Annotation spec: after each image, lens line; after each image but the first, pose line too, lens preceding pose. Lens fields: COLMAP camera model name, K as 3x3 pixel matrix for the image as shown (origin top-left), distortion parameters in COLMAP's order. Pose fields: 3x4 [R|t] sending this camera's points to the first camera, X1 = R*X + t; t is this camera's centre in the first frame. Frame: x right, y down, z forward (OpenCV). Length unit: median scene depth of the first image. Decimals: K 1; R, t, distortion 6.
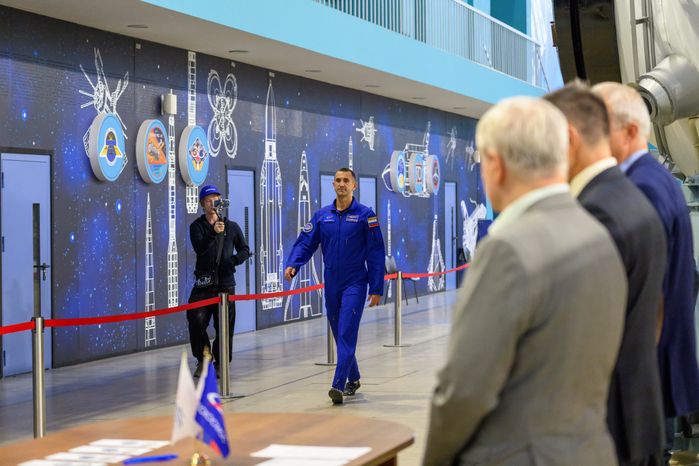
lens RADIAL K [[1745.5, 0, 349.5], [0, 1745.5, 232.8], [0, 0, 1]] dist [0.105628, 0.000000]
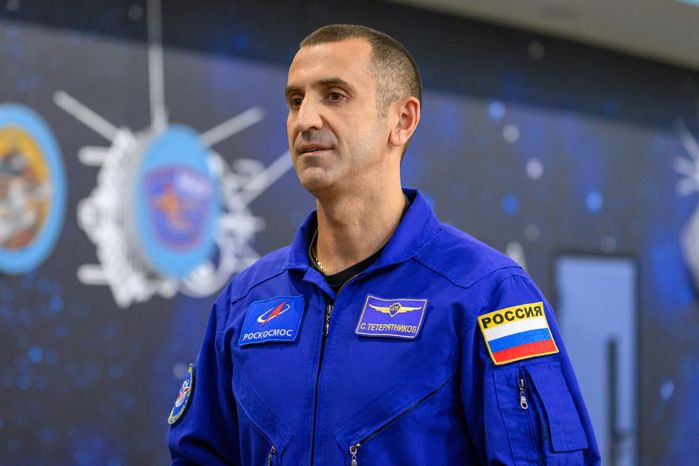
lens RADIAL K [[2446.3, 0, 349.5], [0, 2446.3, 232.8], [0, 0, 1]] dist [-0.532753, 0.000000]
pose [[0.946952, -0.052445, -0.317066, 0.072865], [0.032823, 0.997219, -0.066916, -0.000725], [0.319693, 0.052959, 0.946040, 0.773401]]
